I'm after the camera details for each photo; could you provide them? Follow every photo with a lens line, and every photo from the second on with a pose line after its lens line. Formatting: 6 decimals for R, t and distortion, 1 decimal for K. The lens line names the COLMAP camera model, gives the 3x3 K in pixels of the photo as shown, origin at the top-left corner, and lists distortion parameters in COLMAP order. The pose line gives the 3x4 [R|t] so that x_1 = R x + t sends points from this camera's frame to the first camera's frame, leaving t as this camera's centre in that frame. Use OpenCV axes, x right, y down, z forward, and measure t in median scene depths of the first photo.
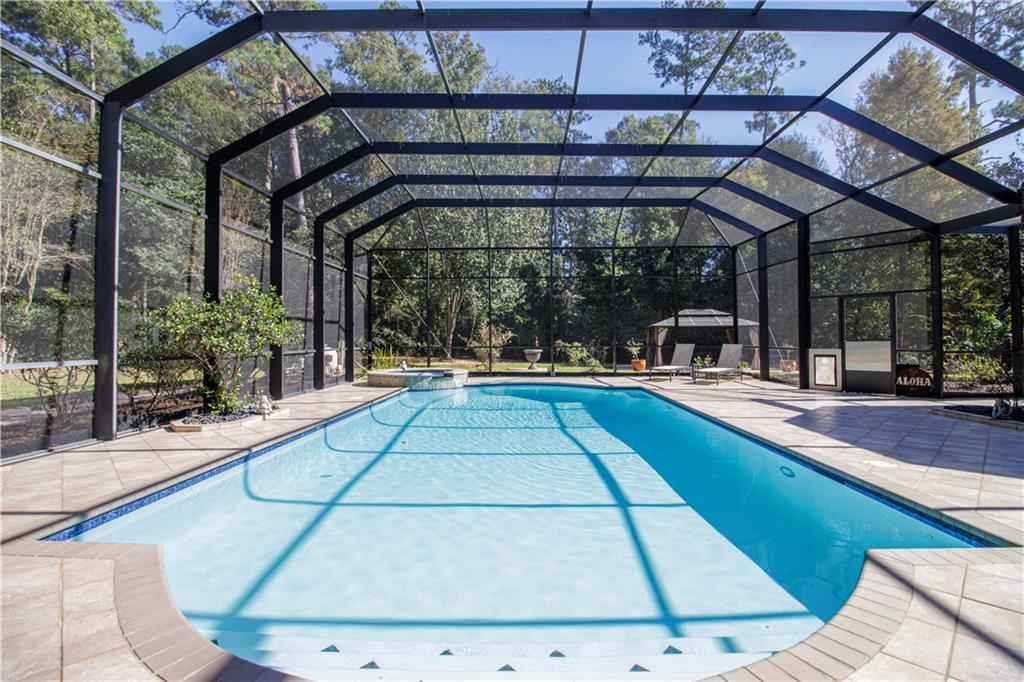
lens RADIAL K [[470.5, 0, 516.8], [0, 470.5, 330.0], [0, 0, 1]] dist [-0.002239, -0.012225]
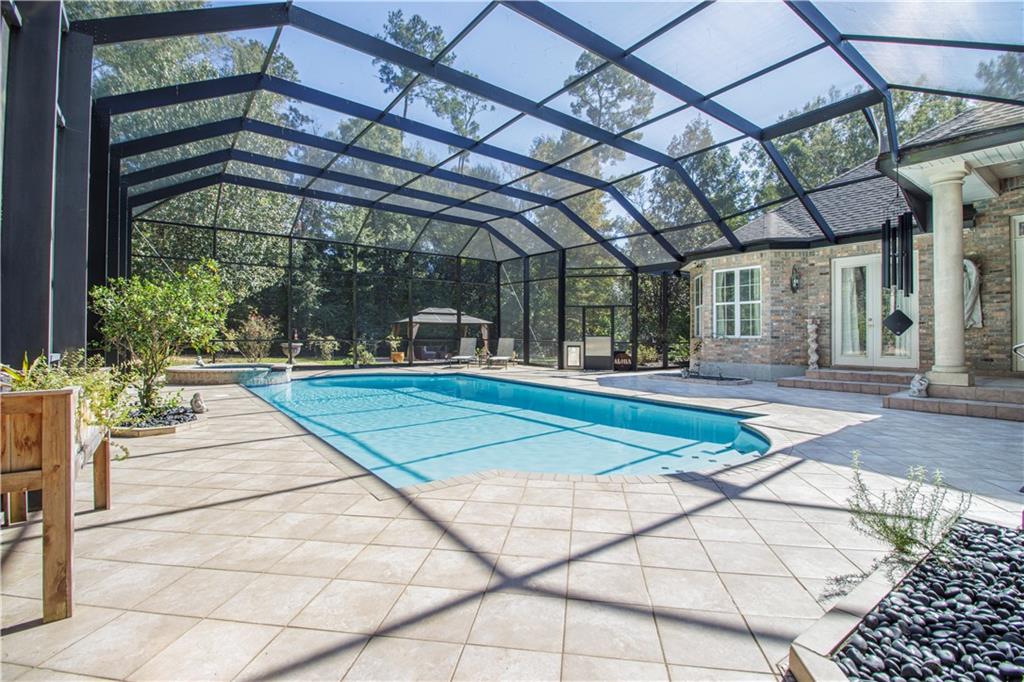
lens RADIAL K [[470.5, 0, 516.8], [0, 470.5, 330.0], [0, 0, 1]] dist [-0.002239, -0.012225]
pose [[0.785920, 0.014765, 0.618152, -0.219626], [-0.022109, 0.999747, 0.004230, 0.000968], [-0.617932, -0.016991, 0.786048, -0.027609]]
